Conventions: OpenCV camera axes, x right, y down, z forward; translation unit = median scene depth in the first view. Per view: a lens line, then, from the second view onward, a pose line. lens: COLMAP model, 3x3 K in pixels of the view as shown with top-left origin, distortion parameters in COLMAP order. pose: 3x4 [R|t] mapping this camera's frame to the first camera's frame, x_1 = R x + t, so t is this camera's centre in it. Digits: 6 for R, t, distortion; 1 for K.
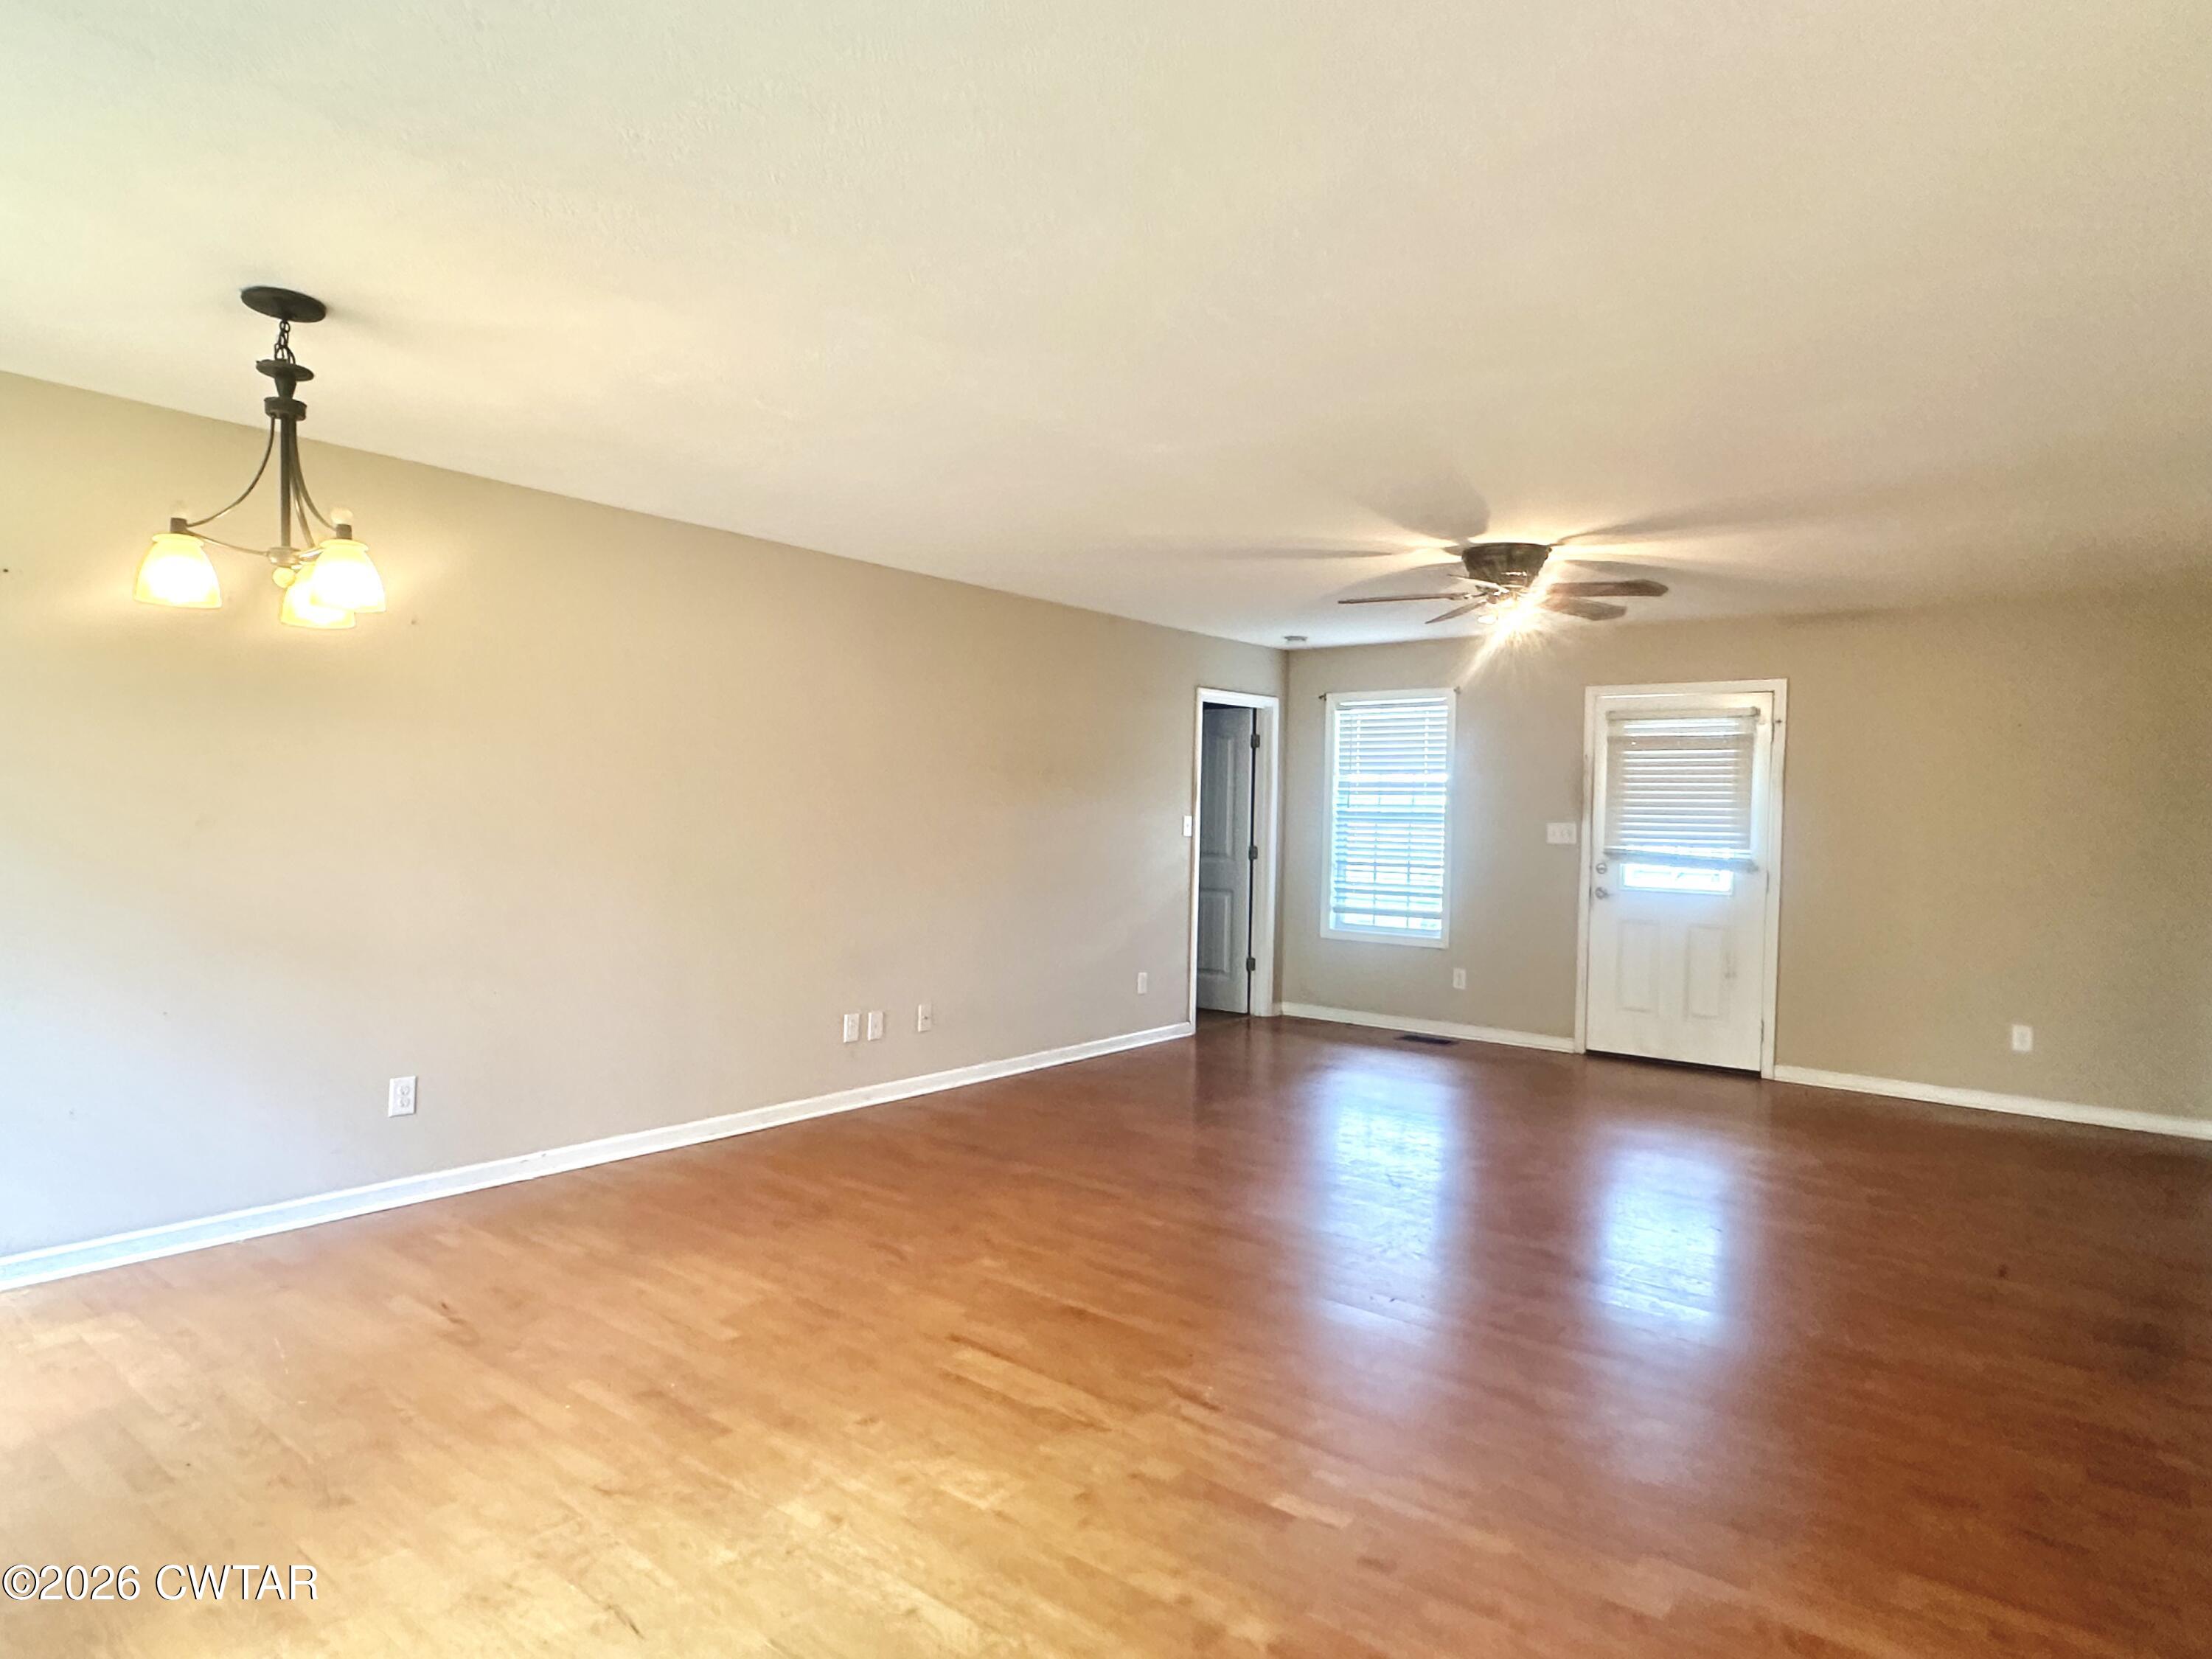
lens RADIAL K [[1258.9, 0, 1105.0], [0, 1258.9, 831.3], [0, 0, 1]] dist [-0.001583, -0.000135]
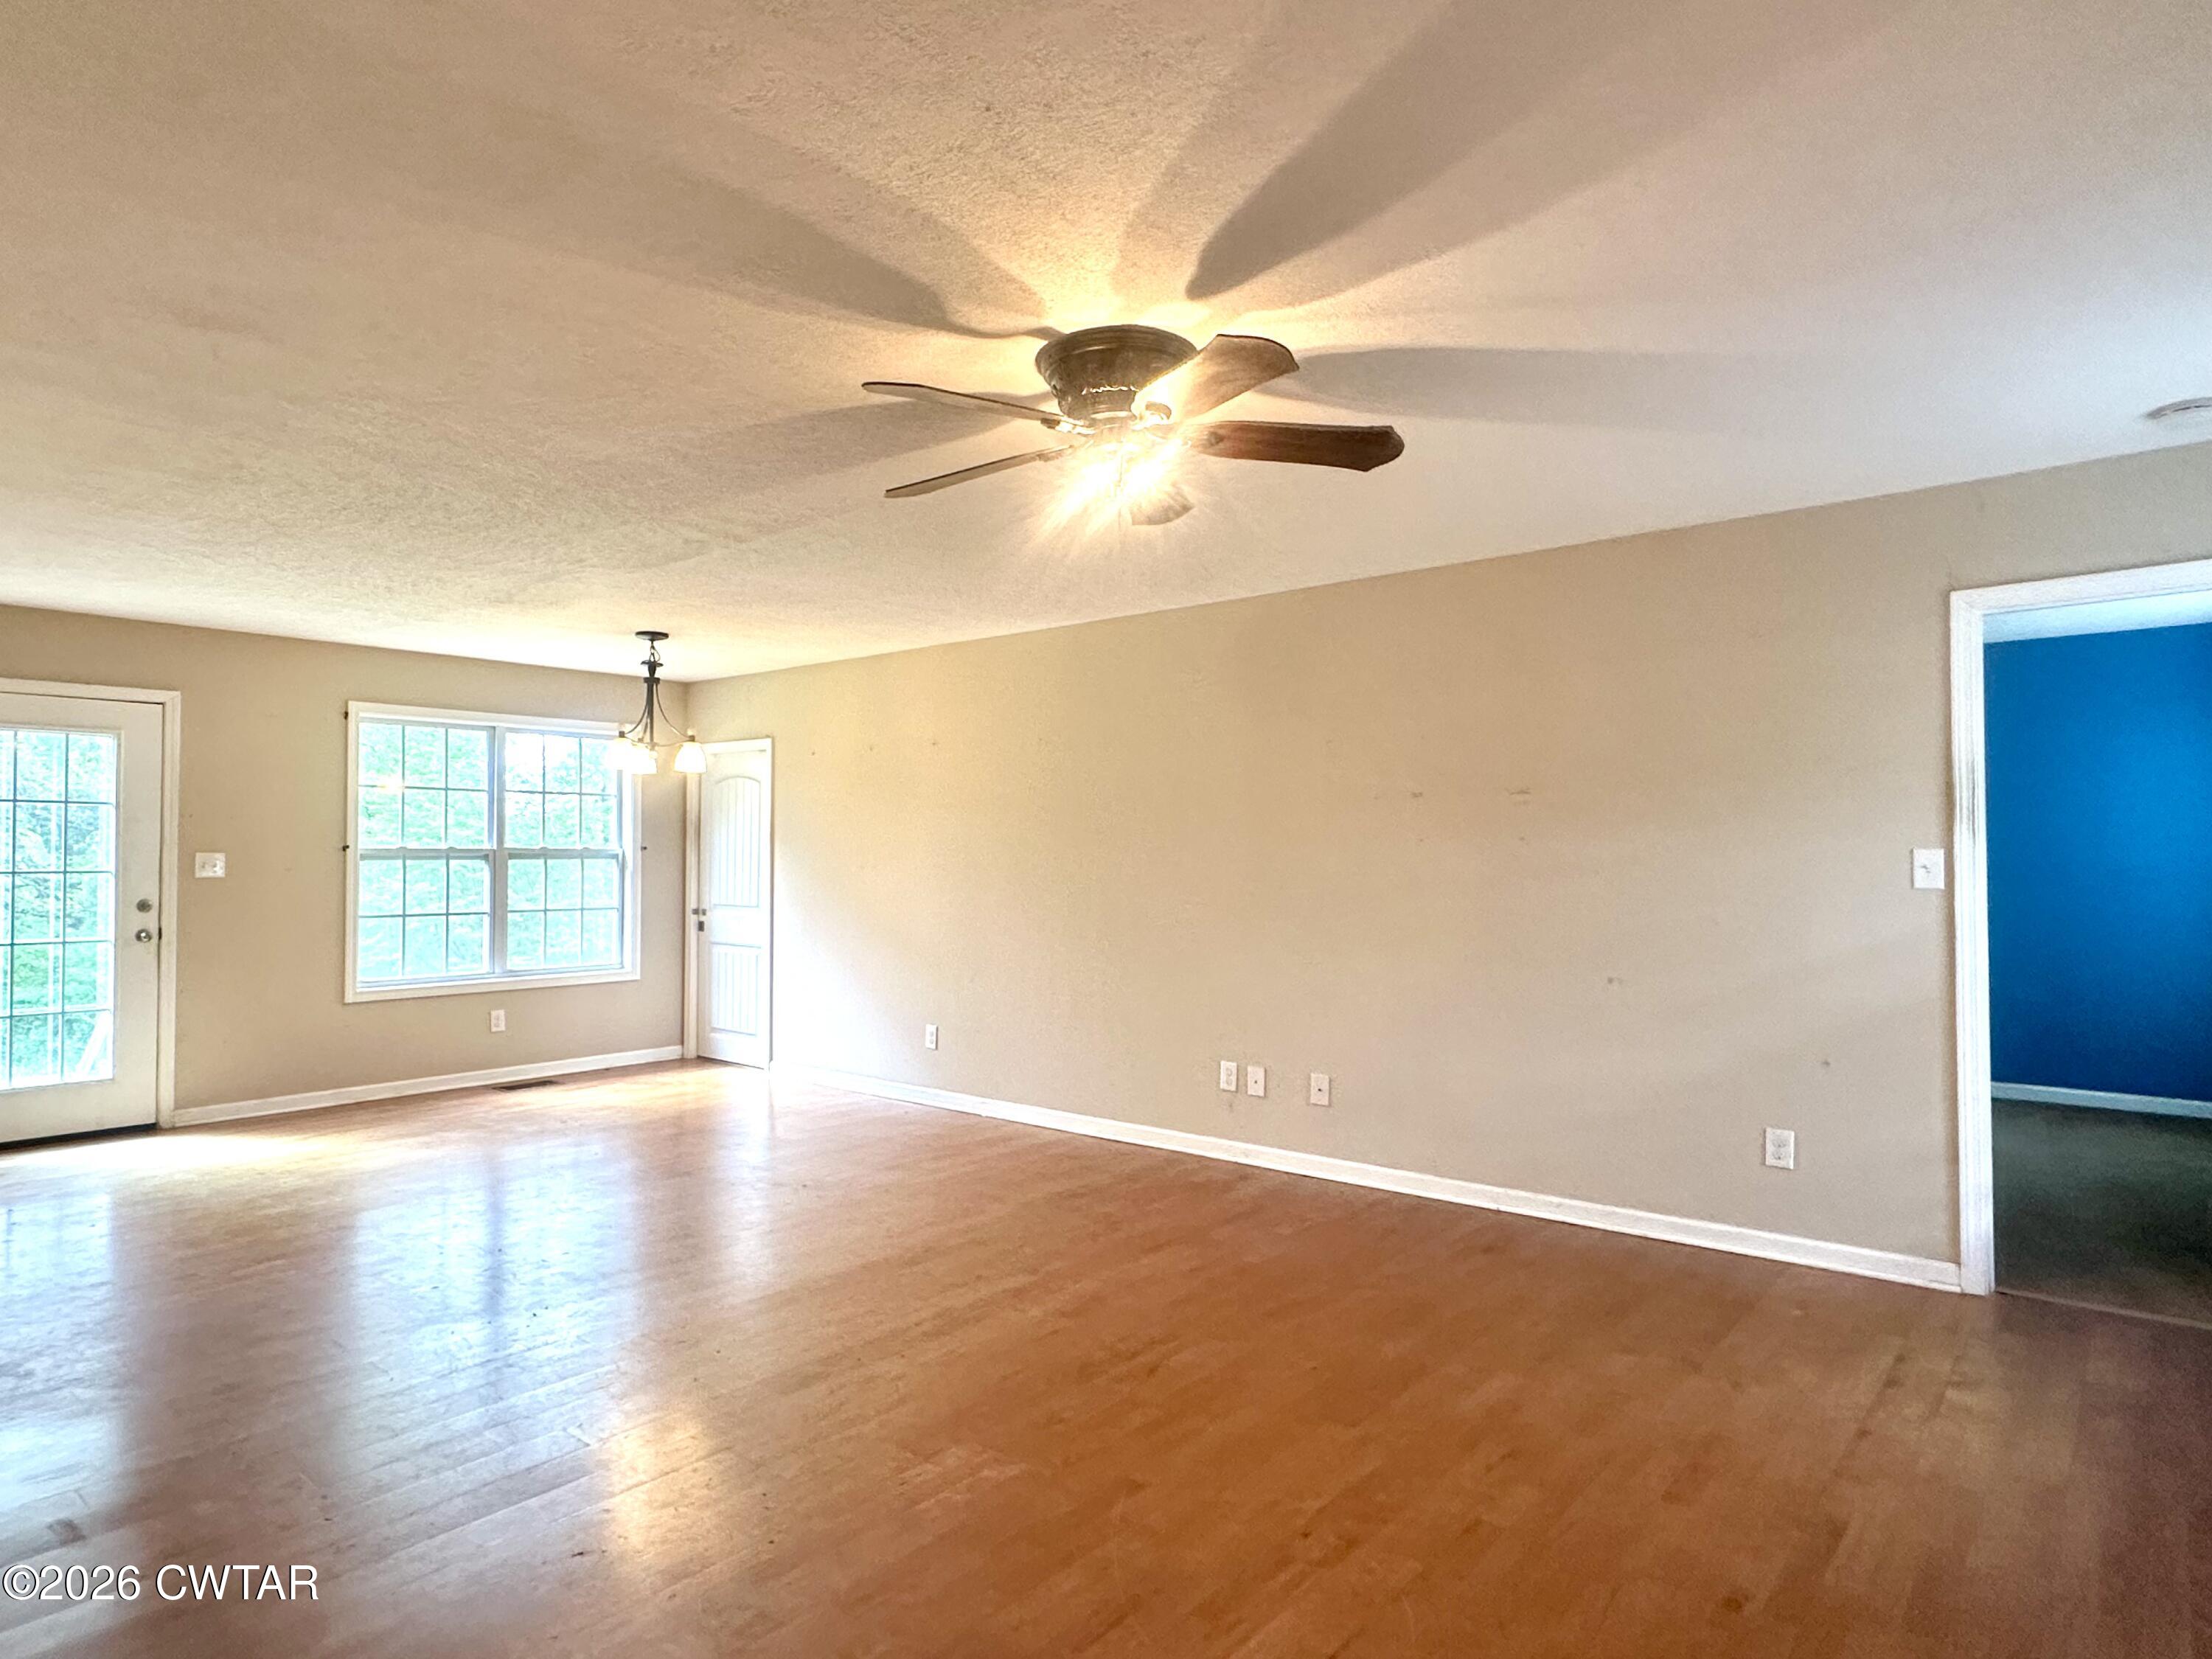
lens RADIAL K [[1258.9, 0, 1105.0], [0, 1258.9, 831.3], [0, 0, 1]] dist [-0.001583, -0.000135]
pose [[-0.008590, -0.033291, -0.999409, 0.771848], [-0.007619, 0.999419, -0.033226, 0.000166], [0.999934, 0.007330, -0.008839, 0.903505]]
